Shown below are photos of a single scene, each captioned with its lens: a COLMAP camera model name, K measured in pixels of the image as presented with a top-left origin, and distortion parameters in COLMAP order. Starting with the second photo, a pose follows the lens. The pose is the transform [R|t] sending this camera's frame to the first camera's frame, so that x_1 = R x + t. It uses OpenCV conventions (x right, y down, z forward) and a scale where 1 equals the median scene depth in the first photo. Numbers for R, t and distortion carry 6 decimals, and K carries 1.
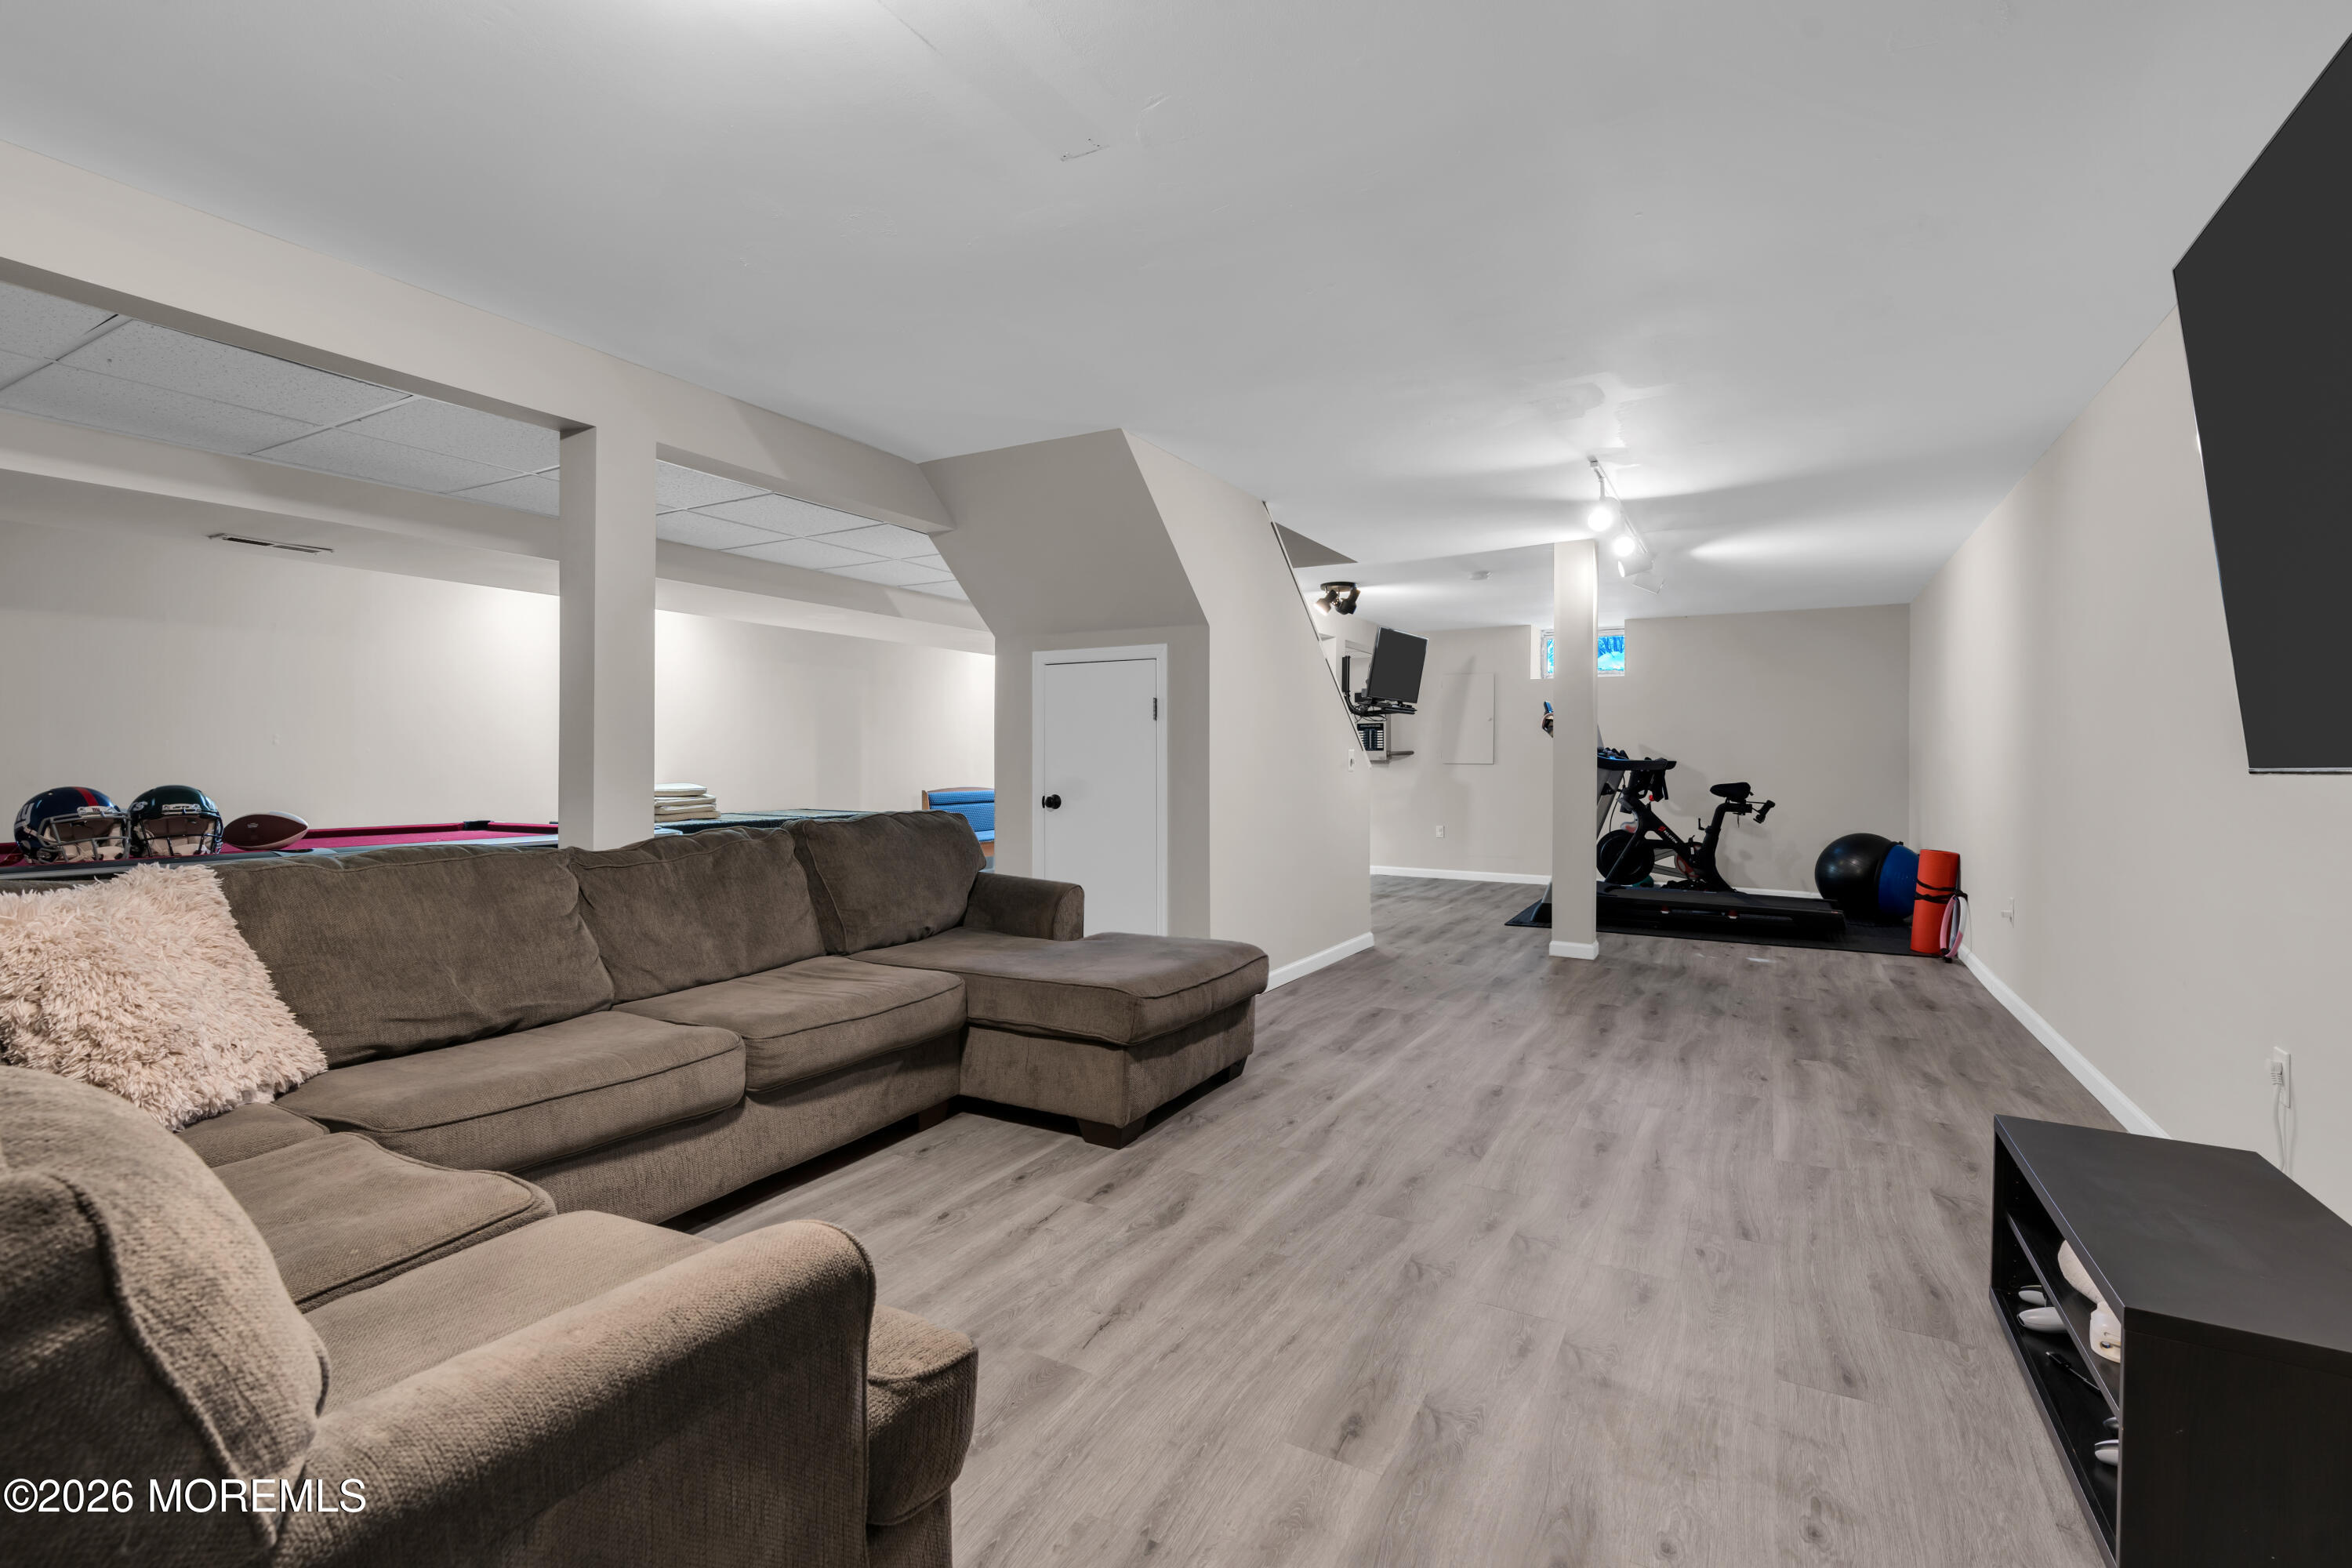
lens RADIAL K [[1070.2, 0, 1176.0], [0, 1070.2, 773.7], [0, 0, 1]] dist [-0.001504, 0.001040]
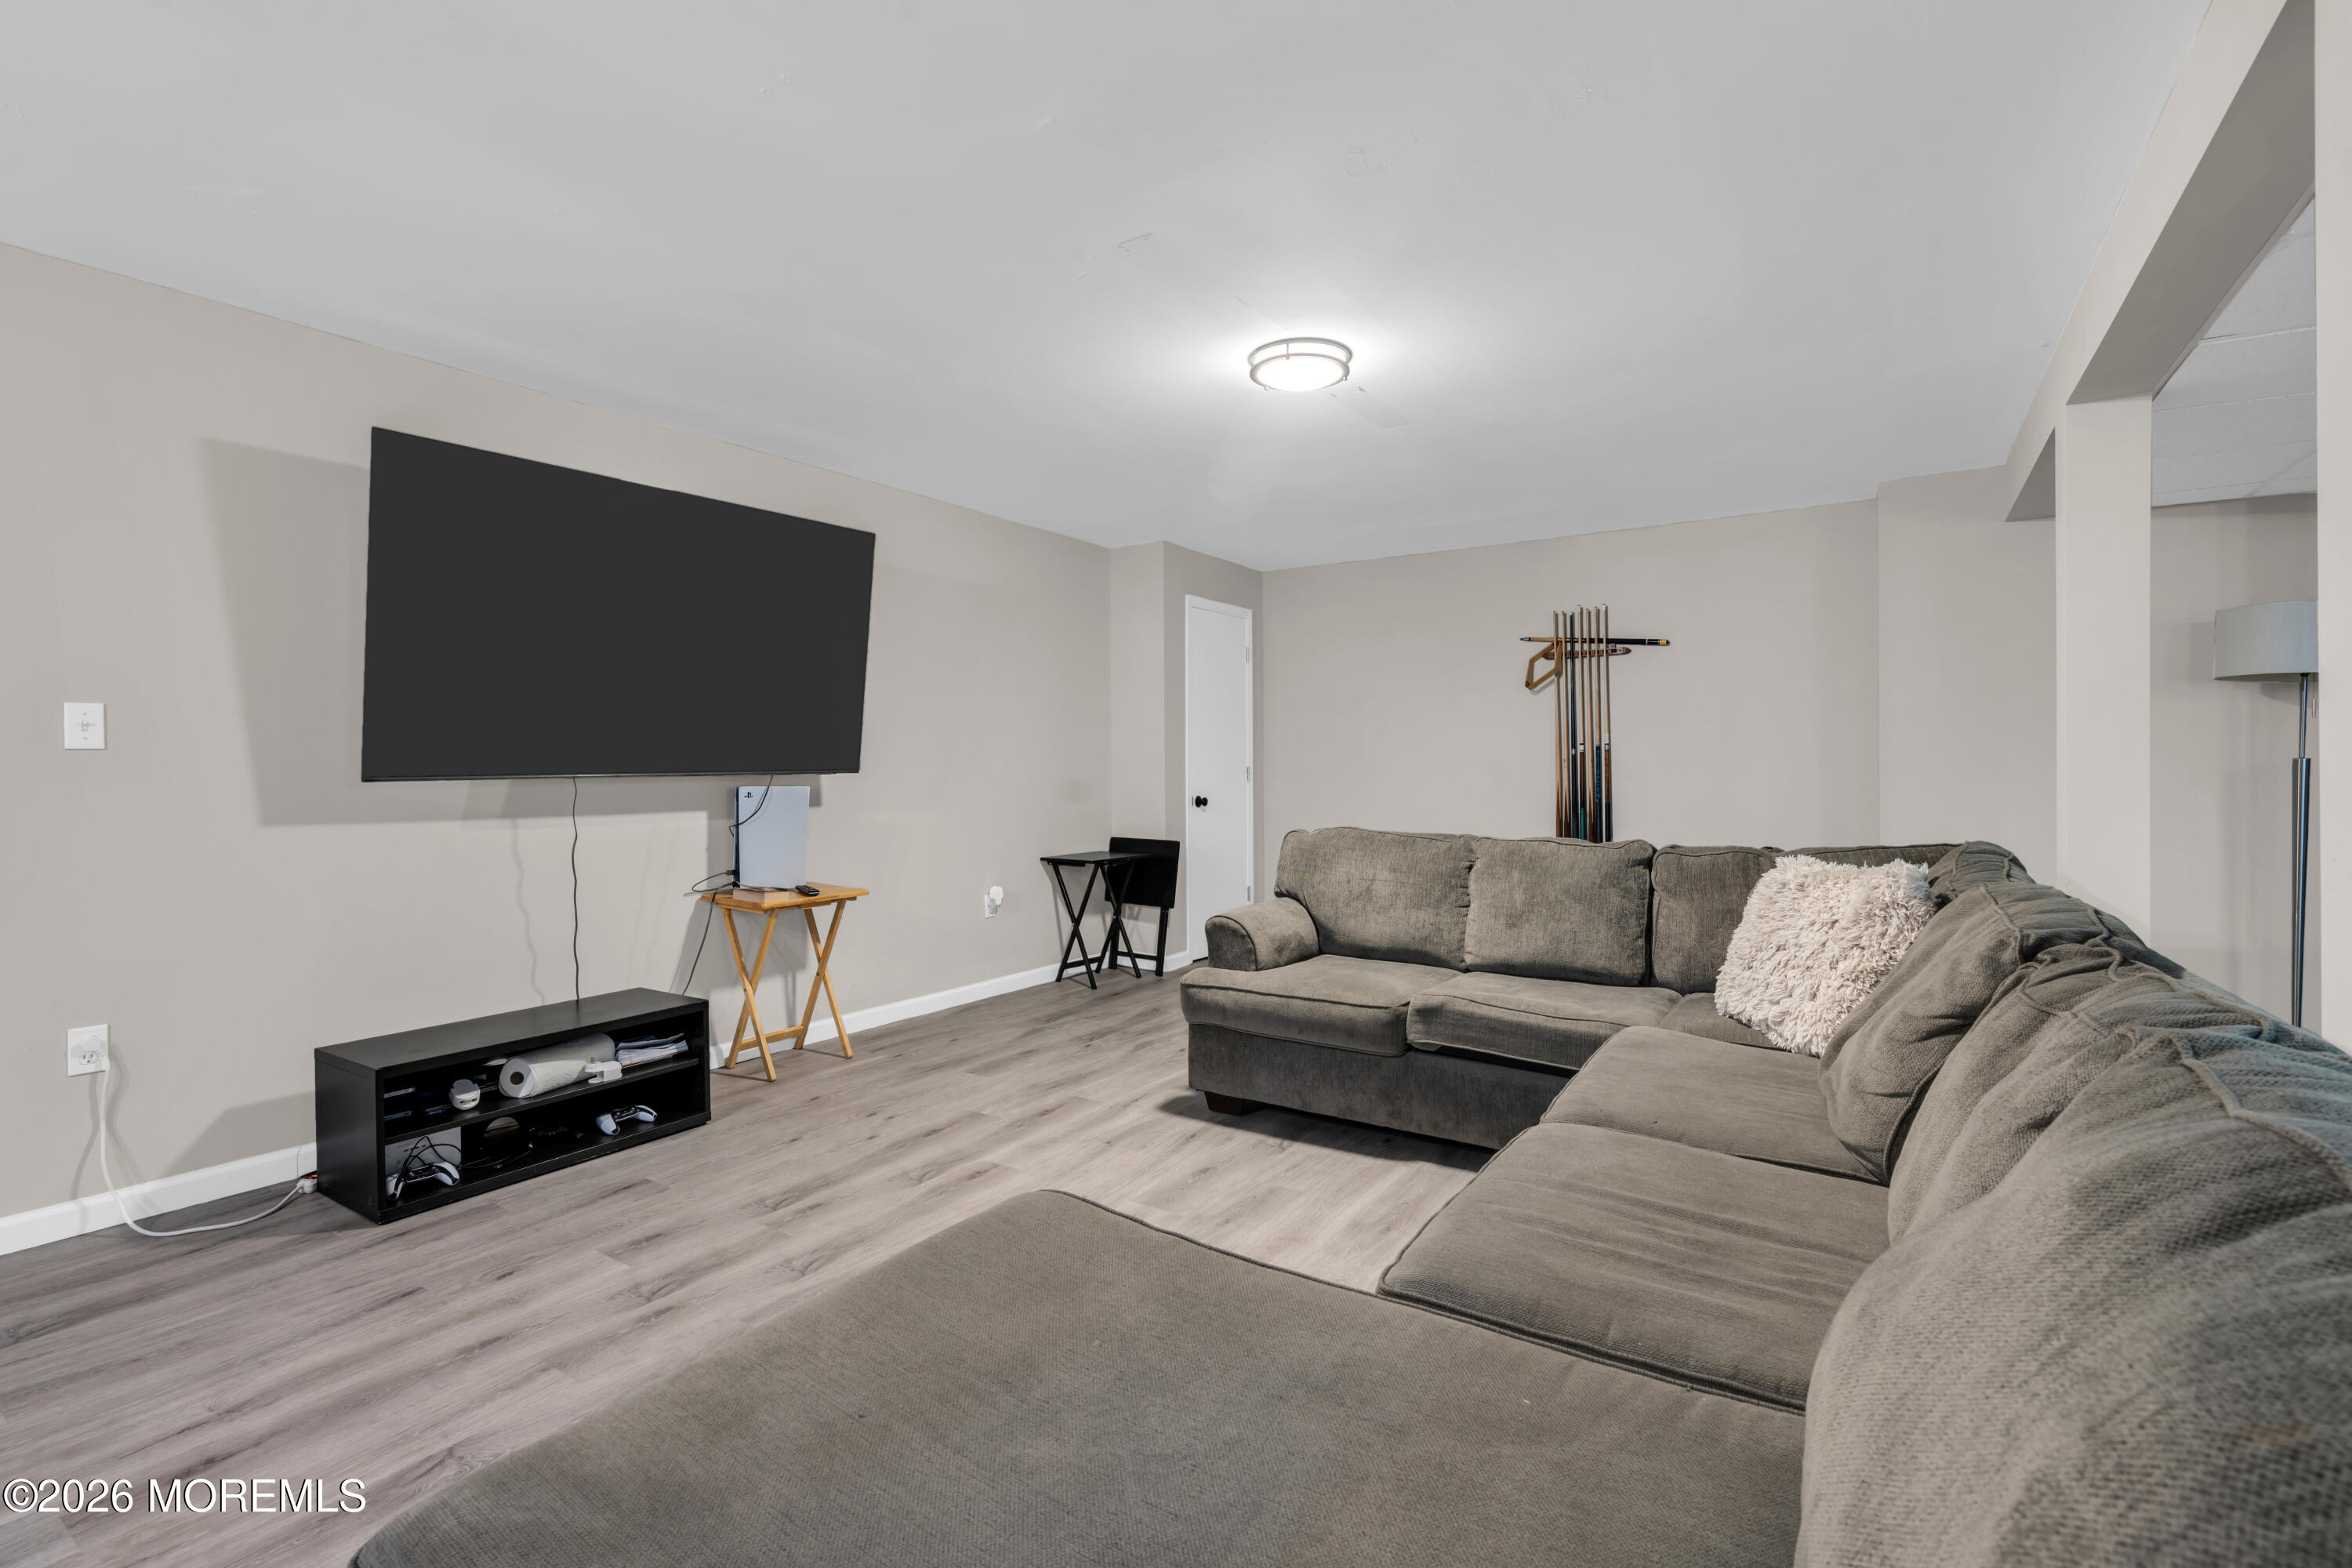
lens RADIAL K [[1070.2, 0, 1176.0], [0, 1070.2, 778.1], [0, 0, 1]] dist [-0.001504, 0.001040]
pose [[-0.997218, 0.001284, 0.074535, -0.185348], [0.002901, 0.999763, 0.021590, -0.025524], [-0.074490, 0.021746, -0.996985, 1.819583]]
